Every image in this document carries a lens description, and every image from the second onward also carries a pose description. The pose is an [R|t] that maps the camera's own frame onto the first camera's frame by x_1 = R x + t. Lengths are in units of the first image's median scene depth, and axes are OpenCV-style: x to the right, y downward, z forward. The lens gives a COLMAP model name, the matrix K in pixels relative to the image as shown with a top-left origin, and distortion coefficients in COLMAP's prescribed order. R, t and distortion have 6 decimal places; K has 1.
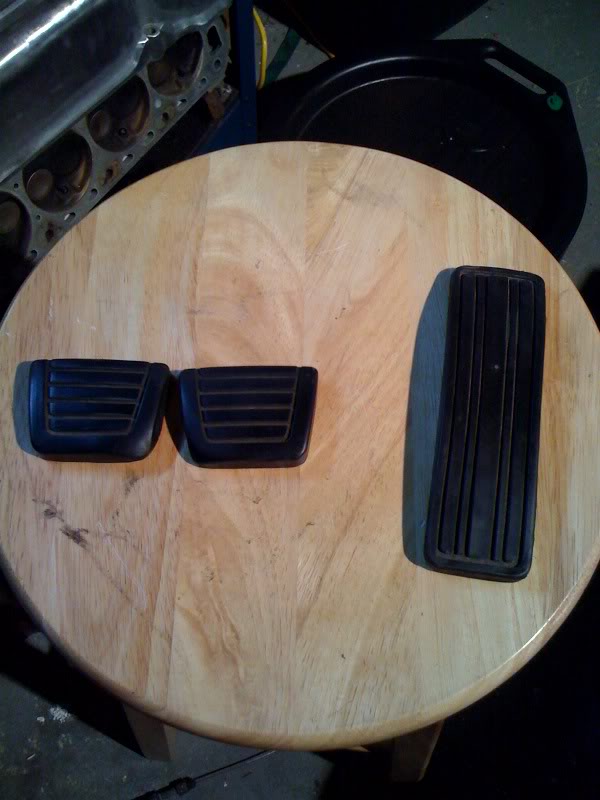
lens RADIAL K [[930.9, 0, 278.5], [0, 930.9, 397.4], [0, 0, 1]] dist [0.091792, -0.428358]
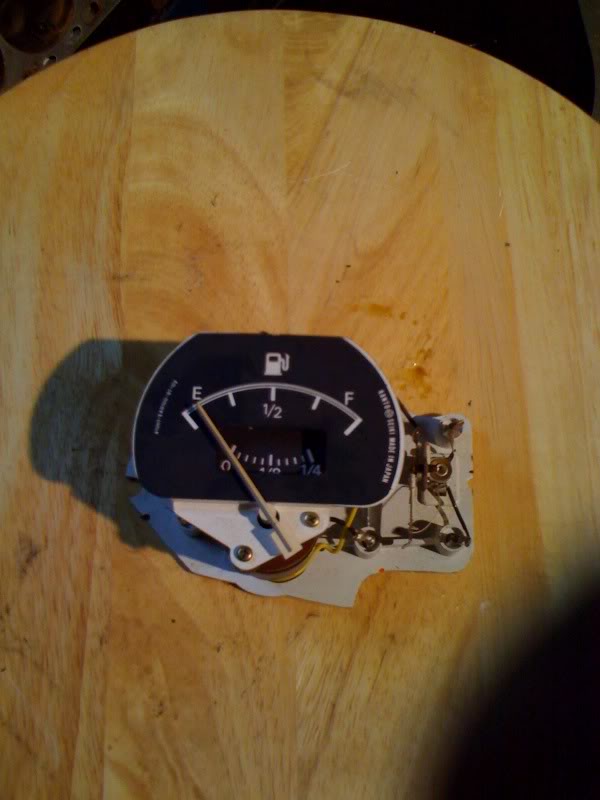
lens RADIAL K [[899.9, 0, 286.4], [0, 899.9, 397.9], [0, 0, 1]] dist [0.104484, -0.414130]
pose [[0.998154, -0.037632, 0.047672, -0.007134], [0.032806, 0.994618, 0.098275, -0.067556], [-0.051113, -0.096530, 0.994017, 0.366148]]
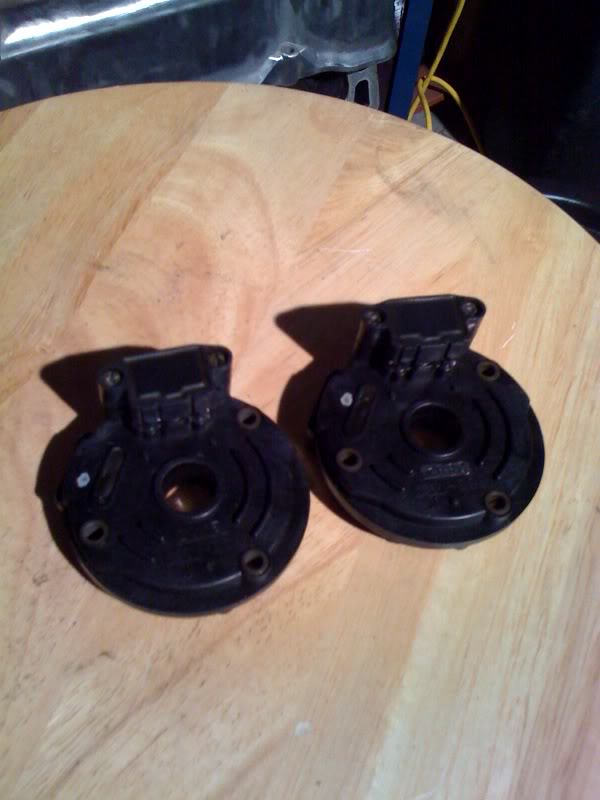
lens RADIAL K [[920.3, 0, 299.3], [0, 920.3, 400.4], [0, 0, 1]] dist [0.096709, -0.379218]
pose [[0.939408, 0.321589, -0.118710, 0.140701], [-0.336306, 0.931672, -0.137421, 0.032609], [0.066406, 0.169017, 0.983374, 0.421277]]
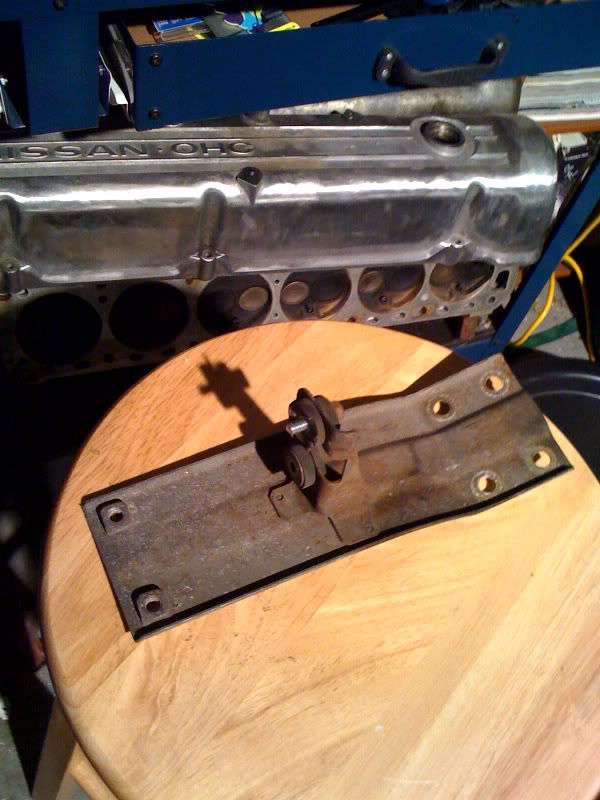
lens RADIAL K [[917.3, 0, 279.2], [0, 917.3, 379.7], [0, 0, 1]] dist [0.099029, -0.312579]
pose [[0.786554, 0.576815, -0.220491, 0.064334], [-0.611114, 0.778384, -0.143728, 0.045222], [0.088722, 0.247796, 0.964741, -0.071731]]
